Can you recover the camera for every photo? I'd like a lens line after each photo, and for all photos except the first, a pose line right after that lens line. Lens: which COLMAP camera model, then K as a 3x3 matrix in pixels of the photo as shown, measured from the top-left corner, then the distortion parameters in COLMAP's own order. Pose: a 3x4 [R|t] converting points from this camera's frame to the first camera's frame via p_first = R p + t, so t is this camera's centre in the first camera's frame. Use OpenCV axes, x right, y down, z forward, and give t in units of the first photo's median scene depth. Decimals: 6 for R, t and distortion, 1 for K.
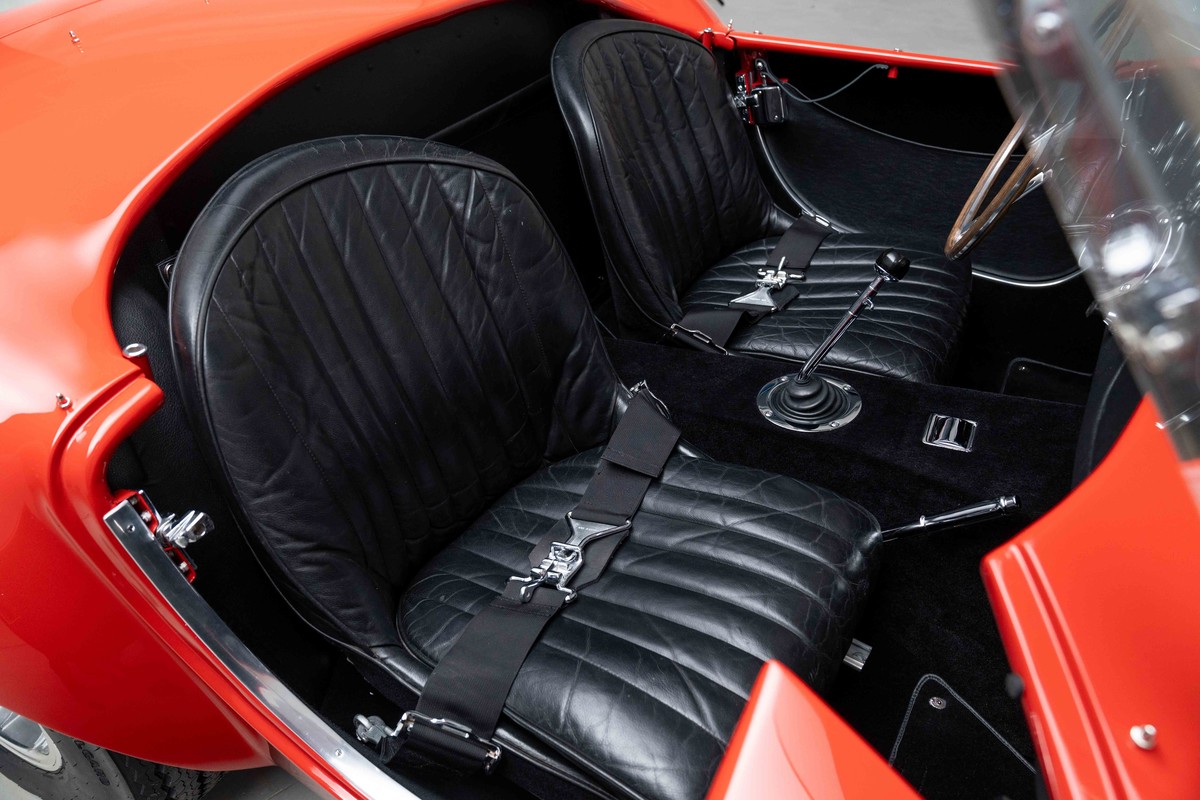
lens RADIAL K [[834.6, 0, 600.0], [0, 834.6, 400.0], [0, 0, 1]] dist [0.001102, 0.000746]
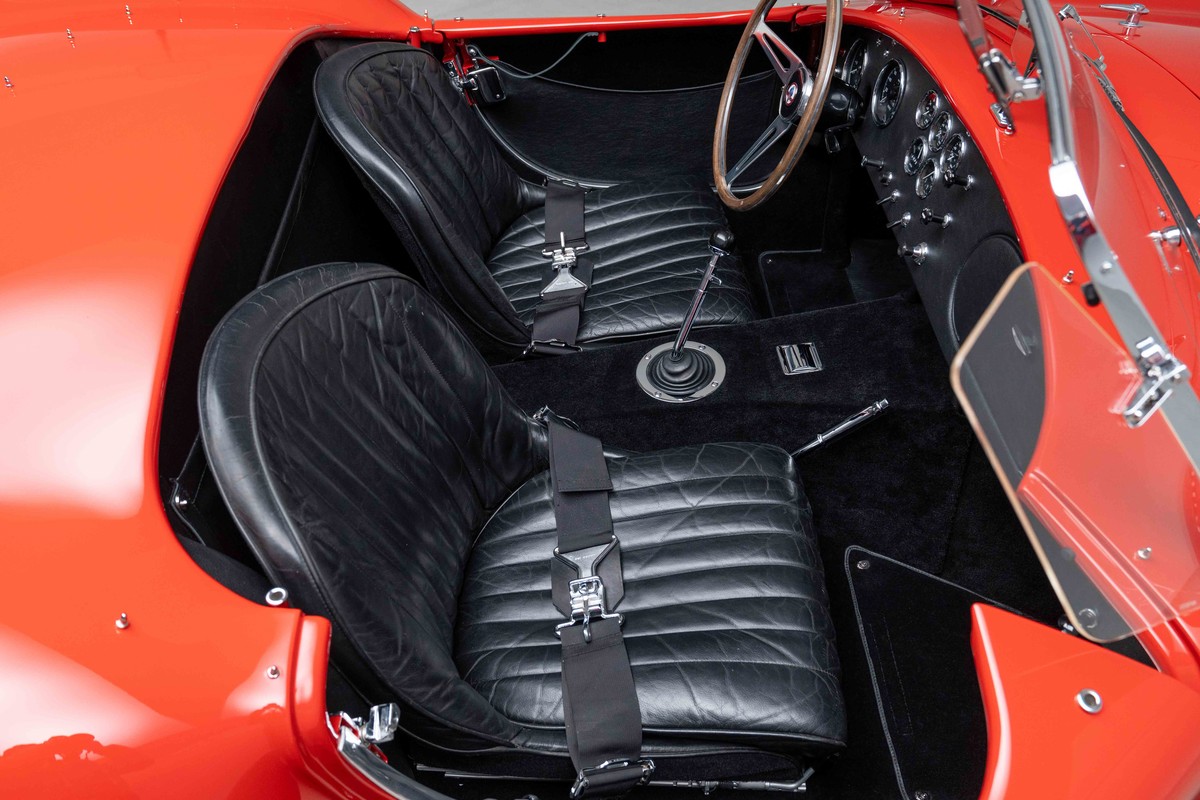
lens RADIAL K [[950.0, 0, 600.0], [0, 950.0, 400.0], [0, 0, 1]] dist [-0.004852, -0.002051]
pose [[0.857034, -0.361059, 0.367599, -0.293404], [0.322432, 0.932284, 0.163966, -0.183834], [-0.401908, -0.021999, 0.915416, -0.122440]]
